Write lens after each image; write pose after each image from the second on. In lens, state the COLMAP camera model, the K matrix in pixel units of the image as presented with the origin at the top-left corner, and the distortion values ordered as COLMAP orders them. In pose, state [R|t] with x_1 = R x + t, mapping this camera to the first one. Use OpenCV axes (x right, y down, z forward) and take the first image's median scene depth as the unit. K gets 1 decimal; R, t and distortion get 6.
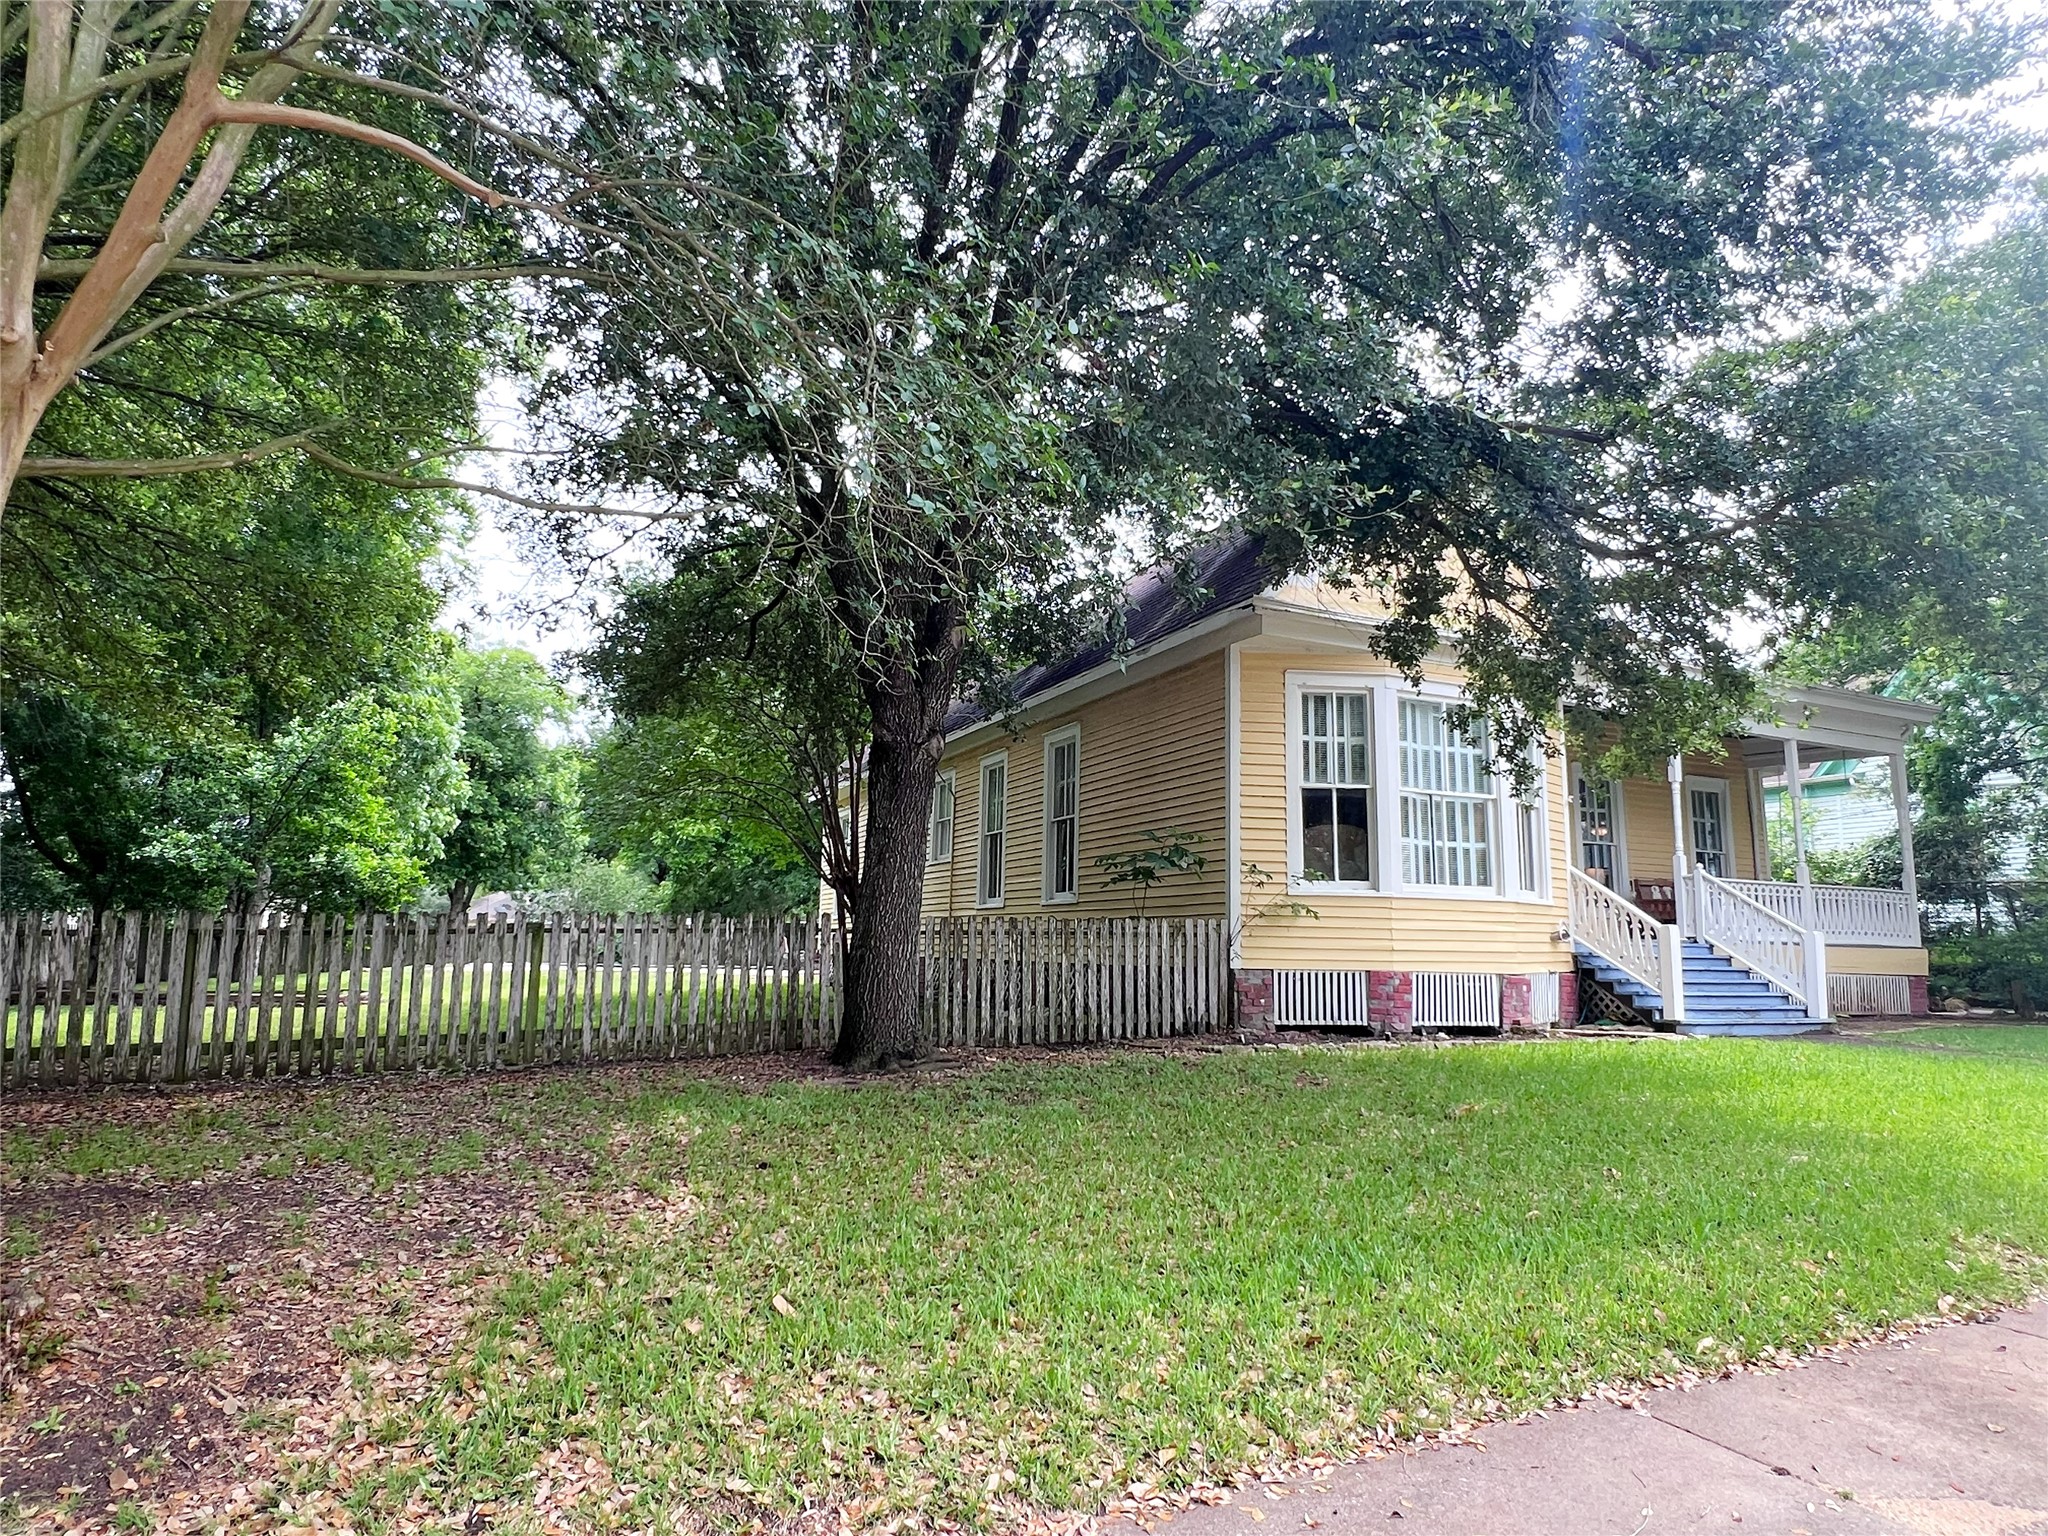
lens RADIAL K [[1171.8, 0, 1019.9], [0, 1171.8, 792.8], [0, 0, 1]] dist [-0.003126, 0.001047]
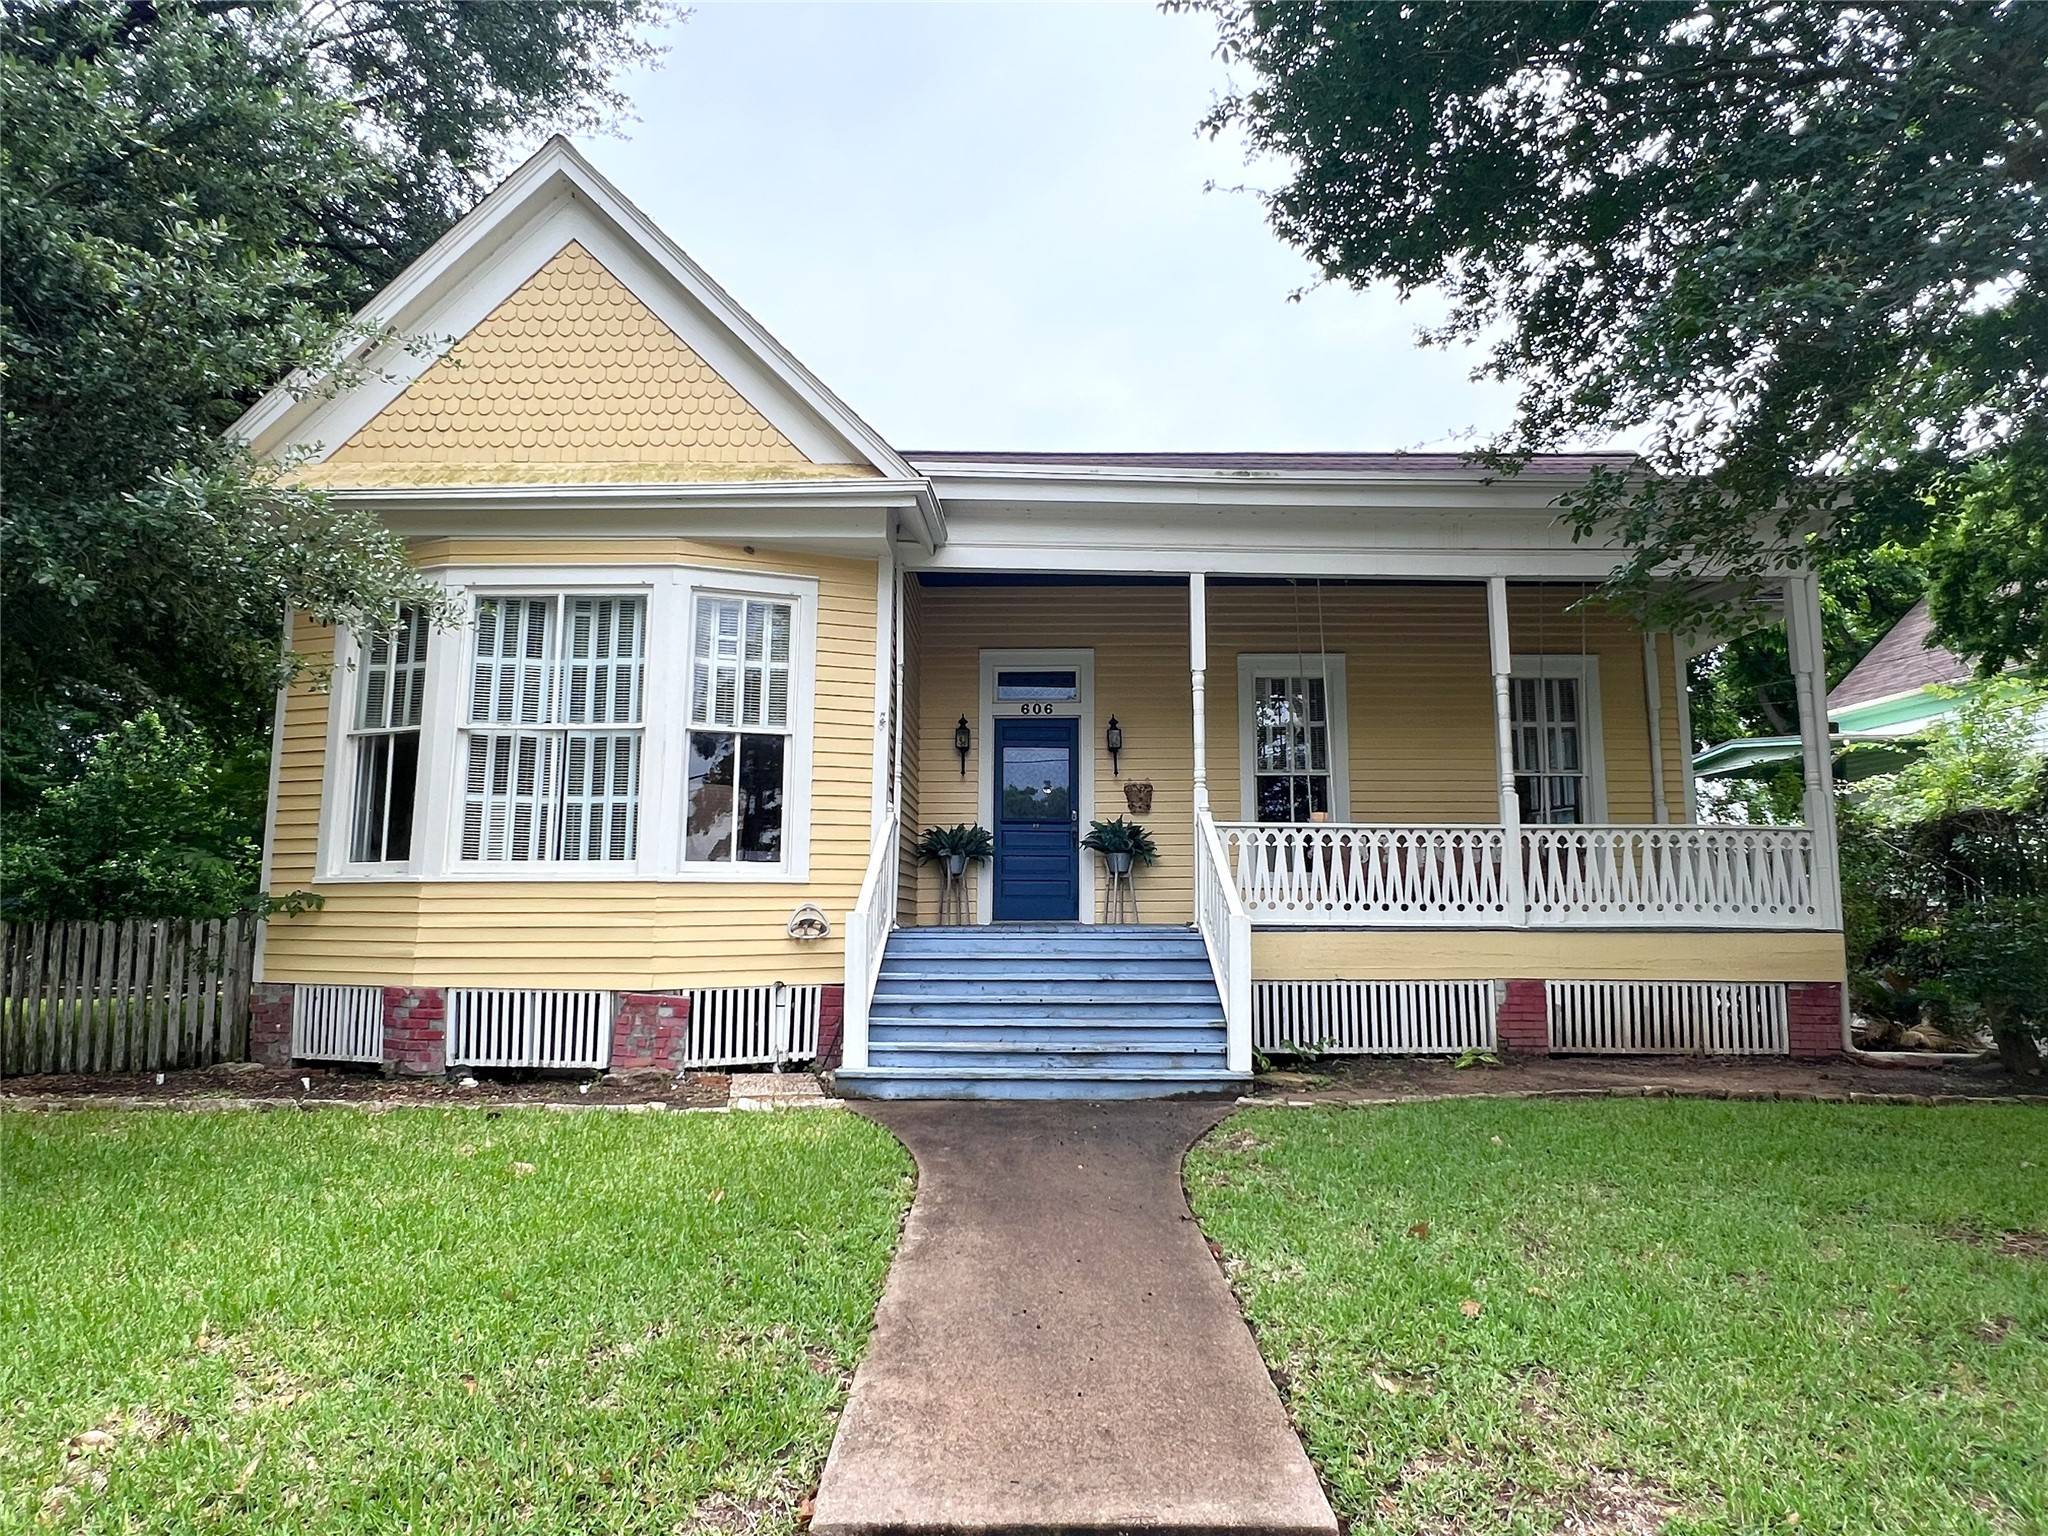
lens RADIAL K [[1171.8, 0, 1019.9], [0, 1171.8, 792.8], [0, 0, 1]] dist [-0.003126, 0.001047]
pose [[0.898681, -0.069684, -0.433032, 0.956445], [0.069057, 0.997464, -0.017198, 0.073573], [0.433132, -0.014448, 0.901215, 0.526854]]
